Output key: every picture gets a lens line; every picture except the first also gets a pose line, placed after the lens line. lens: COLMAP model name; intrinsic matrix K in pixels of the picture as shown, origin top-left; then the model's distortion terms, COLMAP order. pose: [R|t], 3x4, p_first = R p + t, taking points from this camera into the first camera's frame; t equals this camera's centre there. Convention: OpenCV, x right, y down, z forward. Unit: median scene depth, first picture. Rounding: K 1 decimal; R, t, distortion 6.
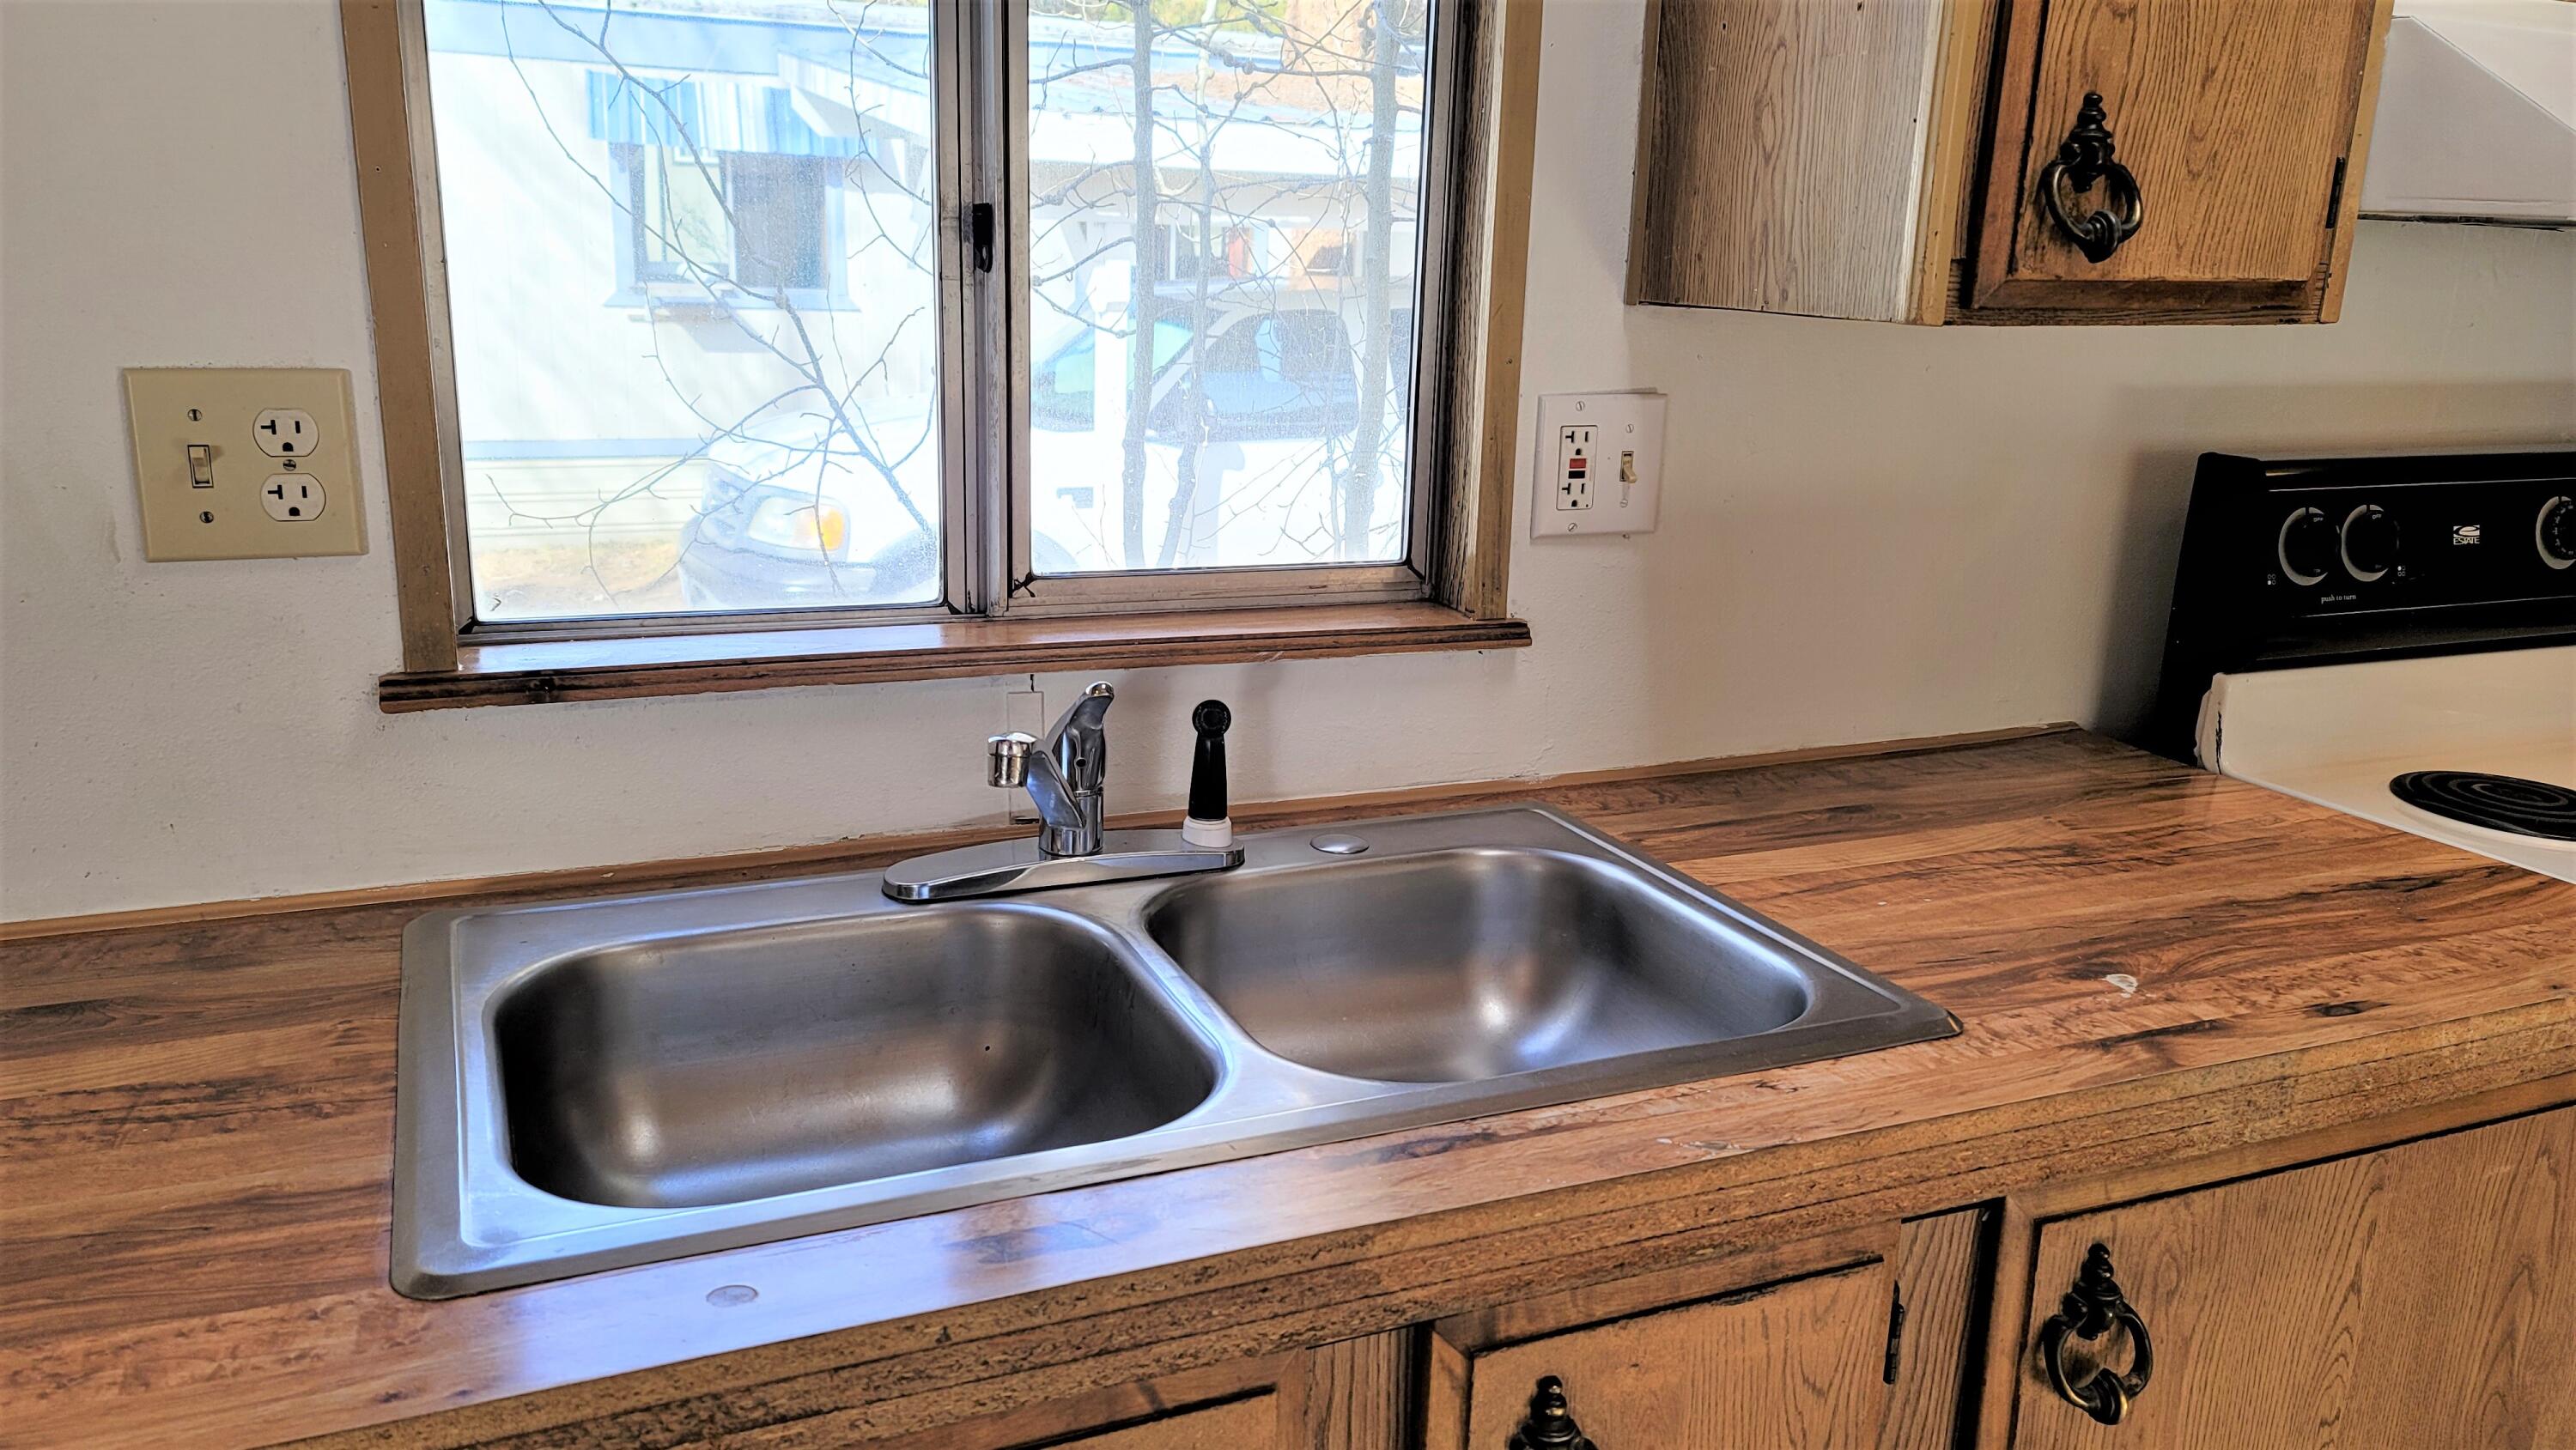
lens RADIAL K [[1886.4, 0, 1296.3], [0, 1886.4, 722.3], [0, 0, 1]] dist [0.058803, -0.025227]
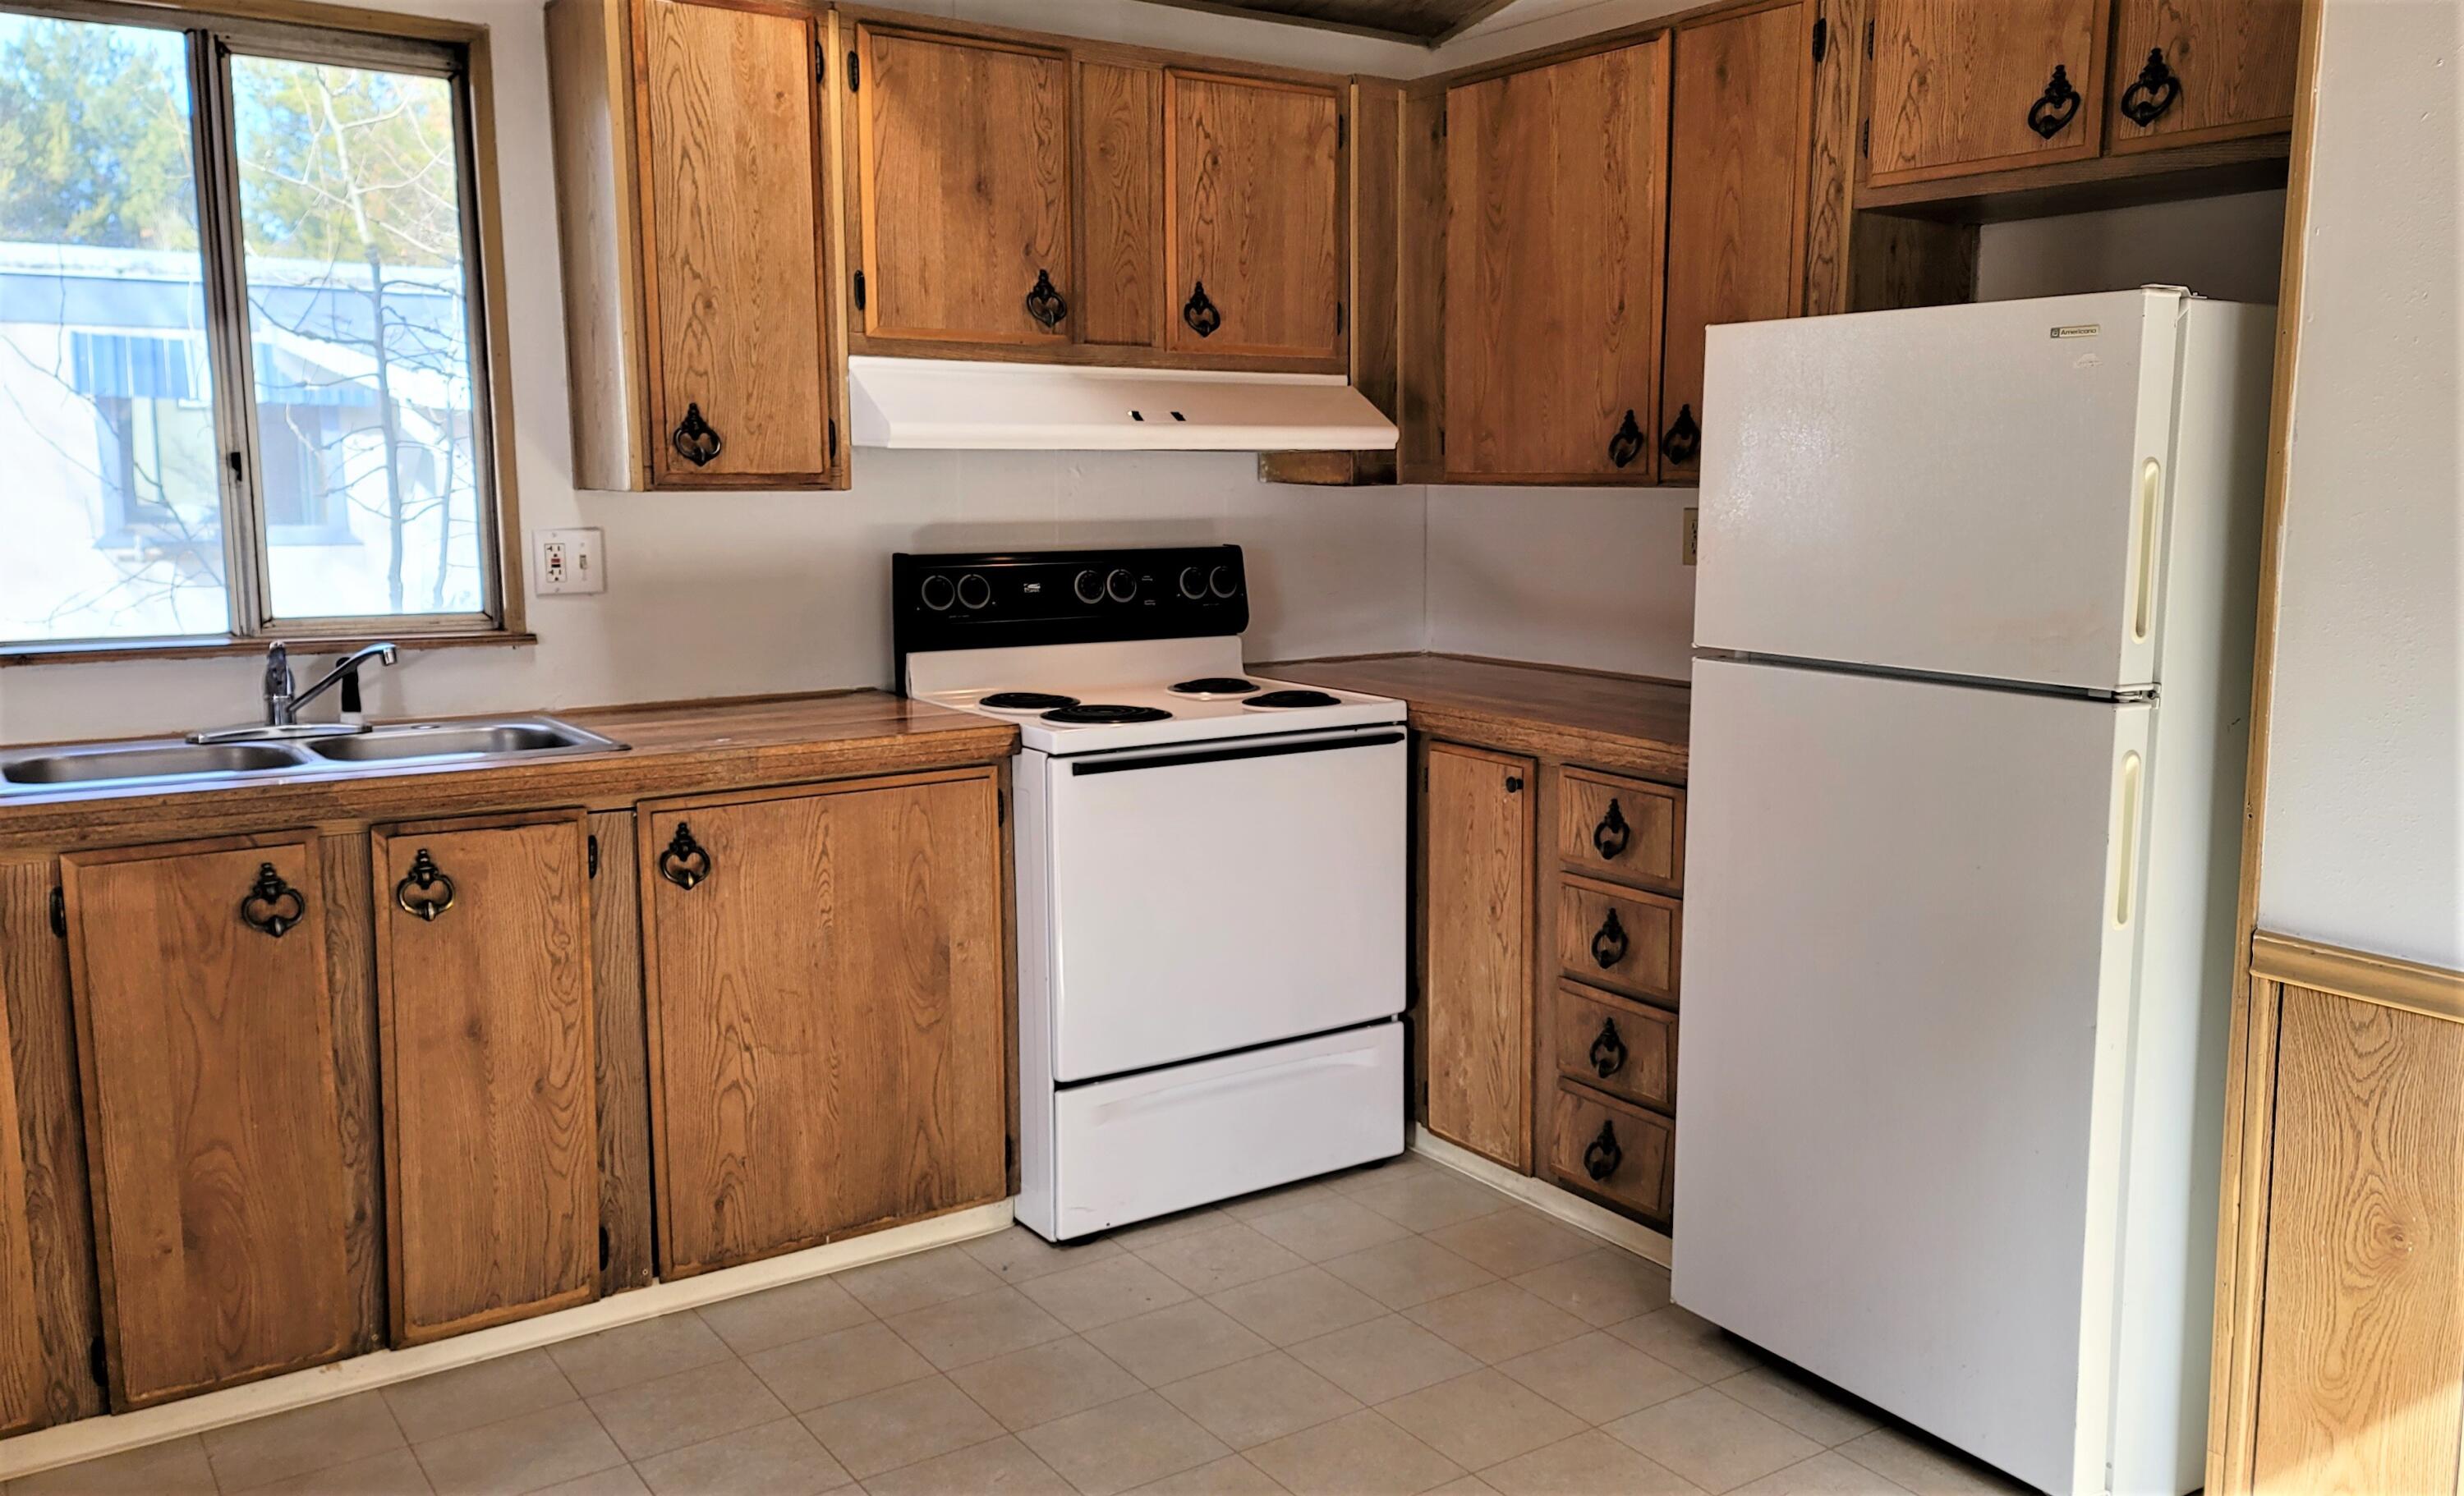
lens RADIAL K [[1955.6, 0, 1358.0], [0, 1955.6, 747.5], [0, 0, 1]] dist [0.033797, -0.003685]
pose [[0.975348, -0.057659, 0.213004, 0.616816], [0.079692, 0.992153, -0.096342, 0.411791], [-0.205778, 0.110942, 0.972290, -1.533524]]
